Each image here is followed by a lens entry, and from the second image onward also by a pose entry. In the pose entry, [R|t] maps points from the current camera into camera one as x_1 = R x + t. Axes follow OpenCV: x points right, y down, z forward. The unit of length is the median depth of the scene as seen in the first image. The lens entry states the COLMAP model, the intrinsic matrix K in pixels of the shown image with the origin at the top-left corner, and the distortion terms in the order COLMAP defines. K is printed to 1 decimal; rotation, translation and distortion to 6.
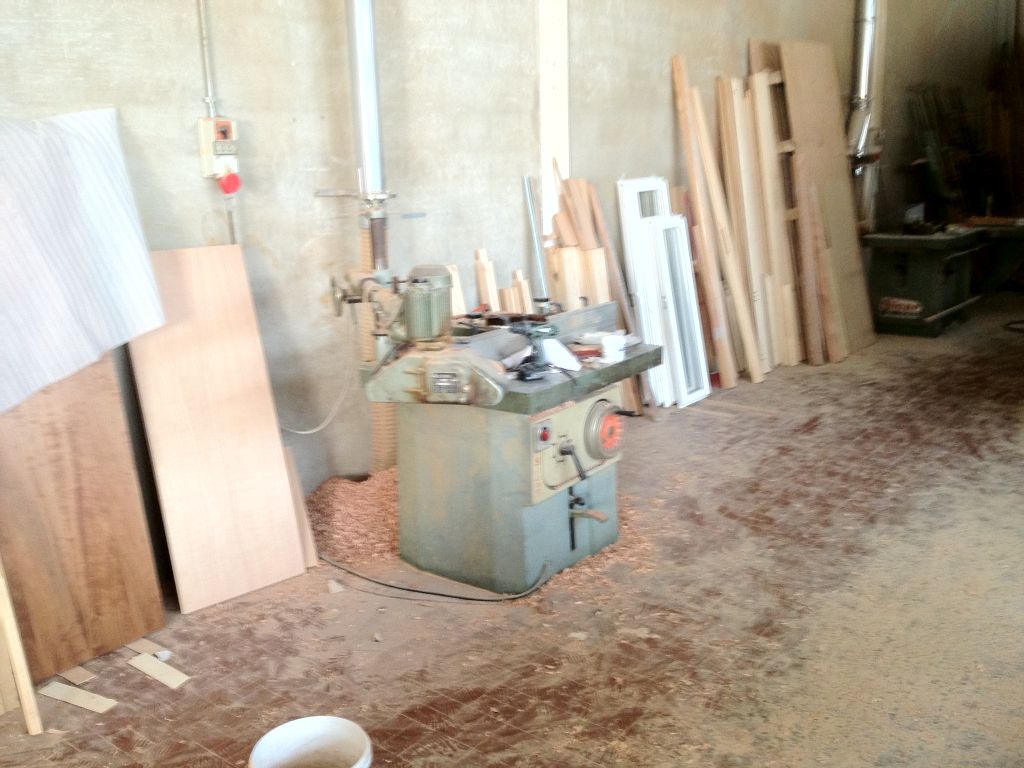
lens RADIAL K [[968.6, 0, 512.0], [0, 968.6, 384.0], [0, 0, 1]] dist [0.057207, -0.116974]
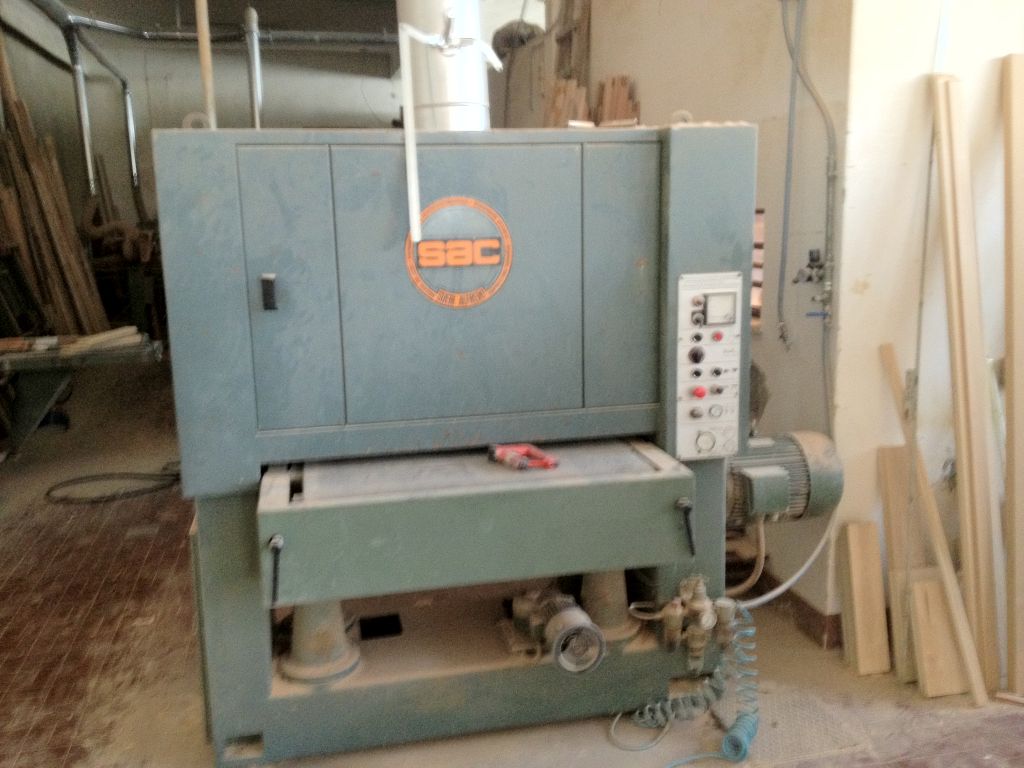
lens RADIAL K [[968.6, 0, 512.0], [0, 968.6, 384.0], [0, 0, 1]] dist [0.057207, -0.116974]
pose [[0.620540, -0.123496, 0.774389, 0.184475], [0.186950, 0.982346, 0.006852, -0.079008], [-0.761564, 0.140520, 0.632672, 0.301397]]
